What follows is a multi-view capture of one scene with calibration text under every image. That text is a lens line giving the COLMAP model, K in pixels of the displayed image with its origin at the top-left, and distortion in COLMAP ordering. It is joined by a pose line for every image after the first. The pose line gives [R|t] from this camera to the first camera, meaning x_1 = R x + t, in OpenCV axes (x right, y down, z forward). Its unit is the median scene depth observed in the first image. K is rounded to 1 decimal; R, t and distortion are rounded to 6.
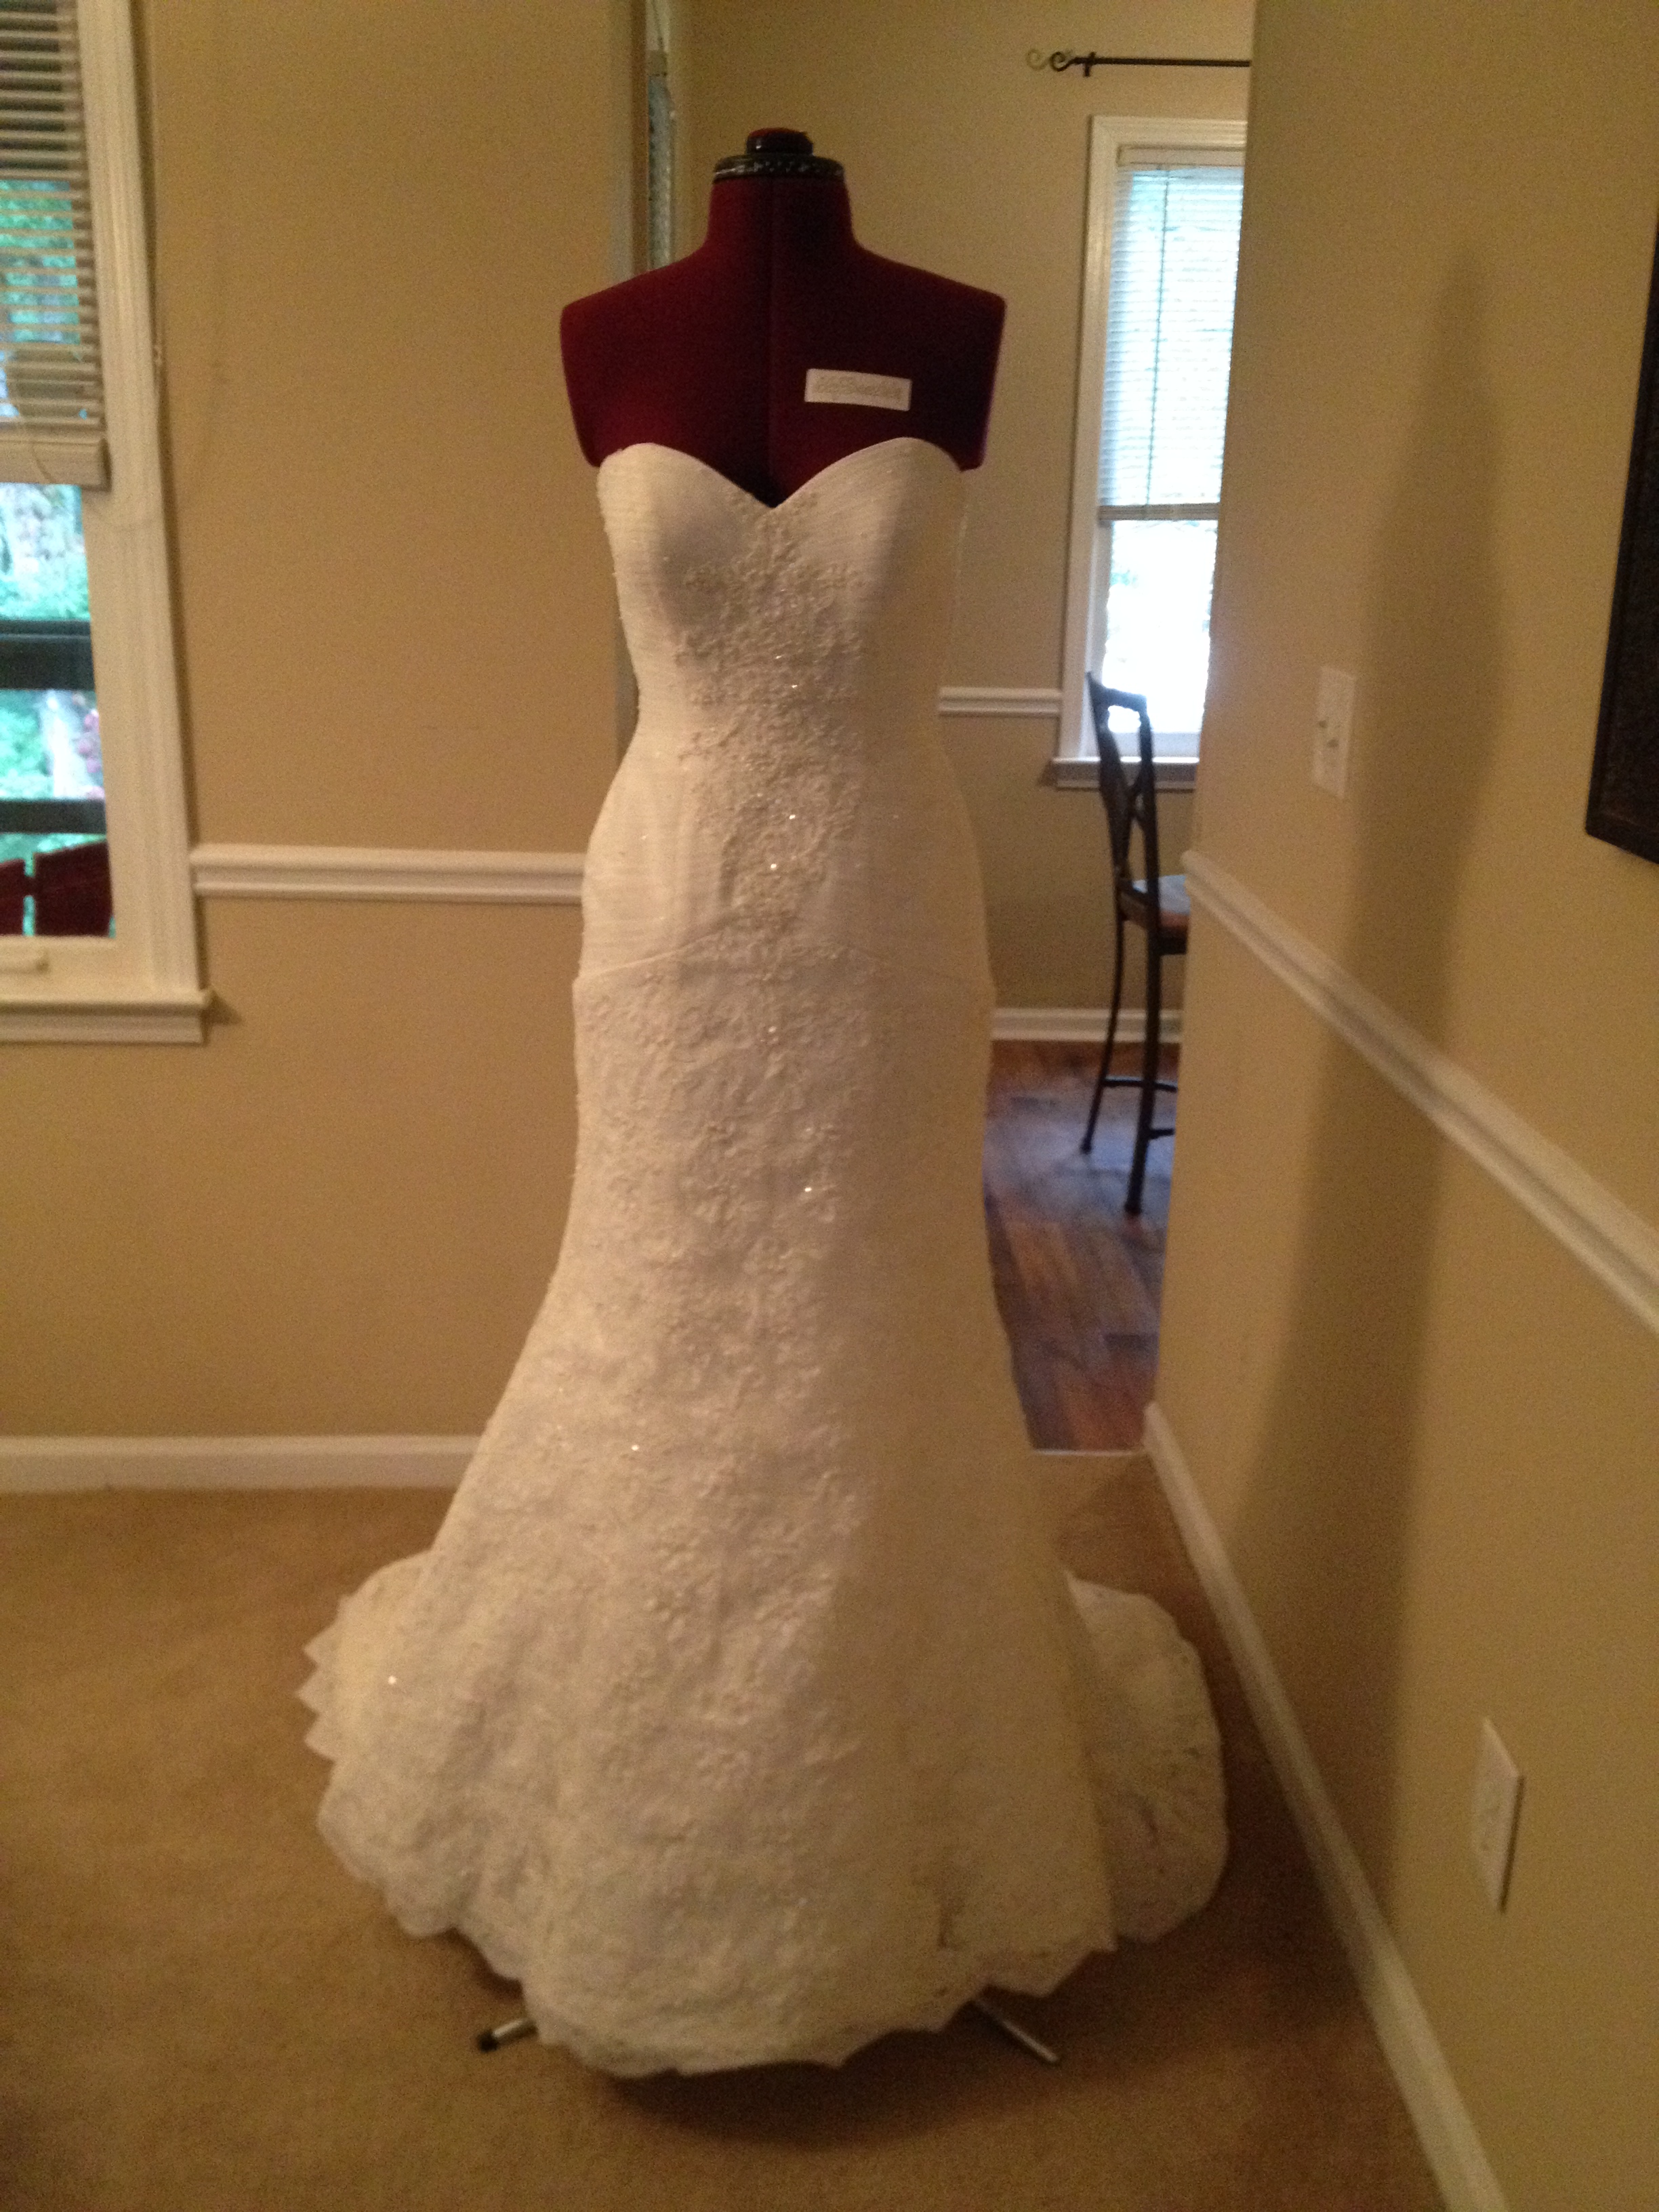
lens RADIAL K [[2258.6, 0, 826.3], [0, 2258.6, 1095.0], [0, 0, 1]] dist [0.167651, 0.000000]
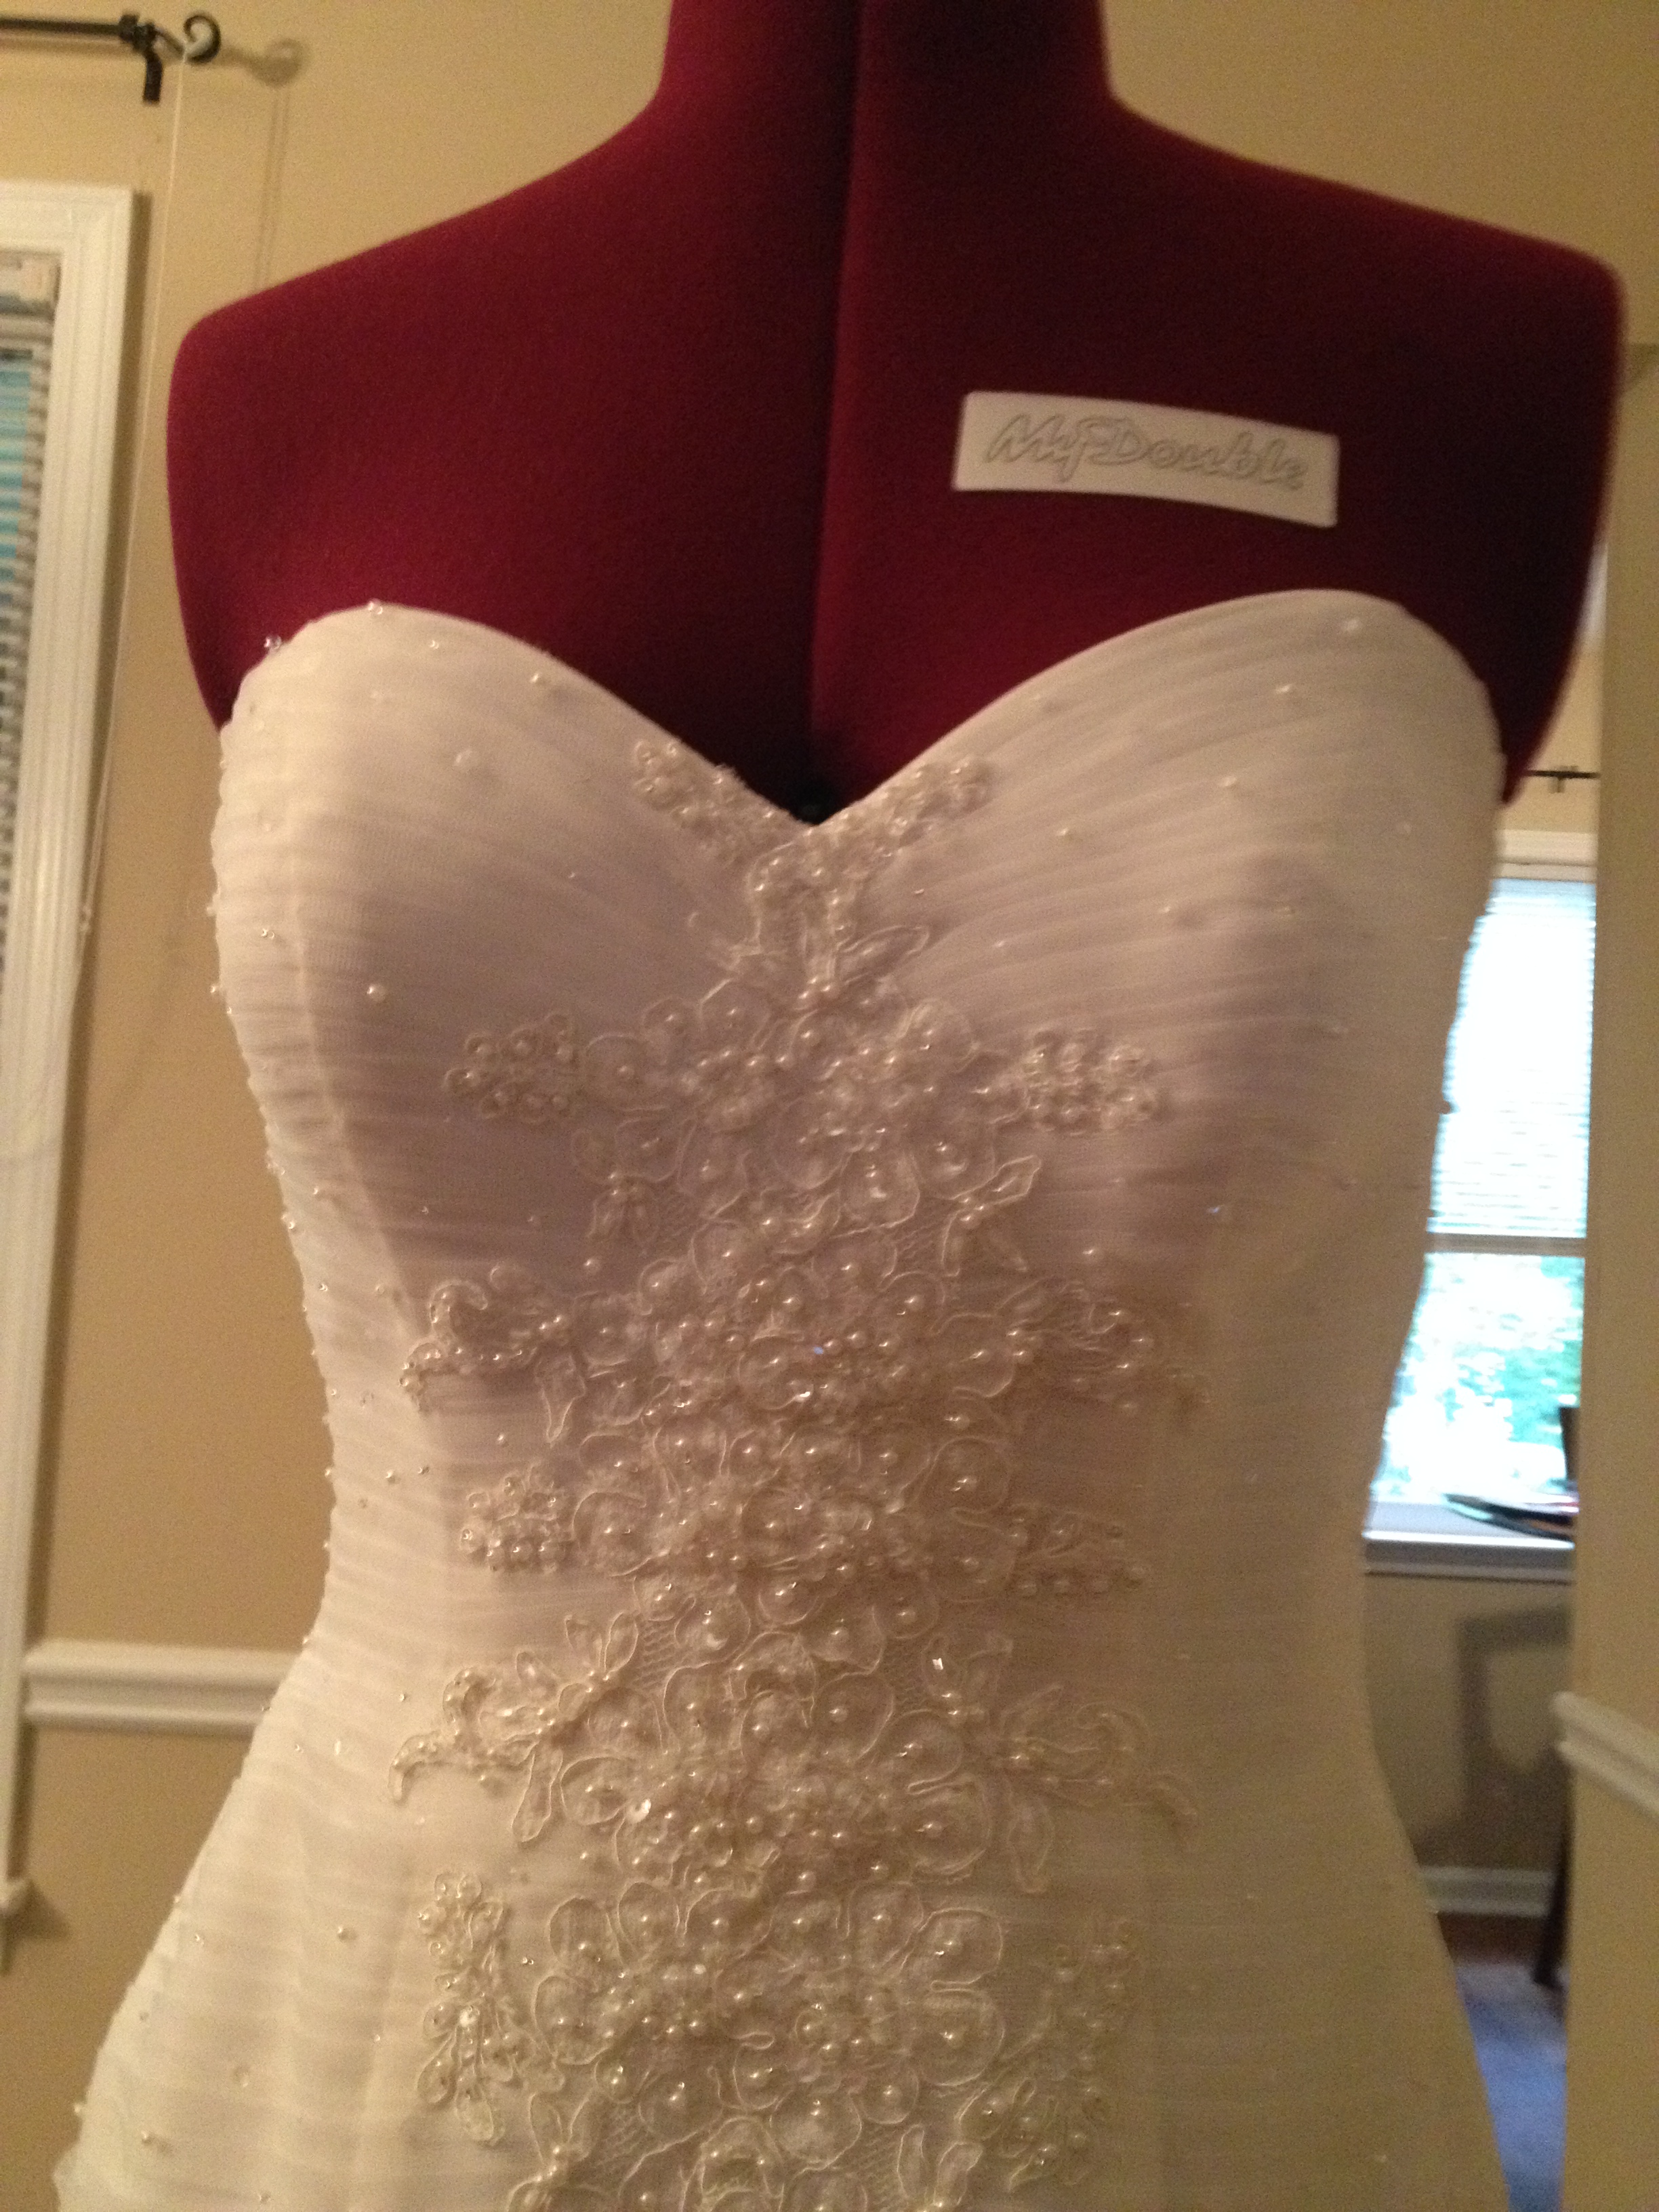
lens RADIAL K [[2258.6, 0, 818.4], [0, 2258.6, 1096.2], [0, 0, 1]] dist [0.167651, 0.000000]
pose [[0.998347, 0.037188, -0.043827, -0.010508], [-0.049368, 0.945290, -0.322474, -0.144032], [0.029437, 0.324105, 0.945563, 0.757448]]
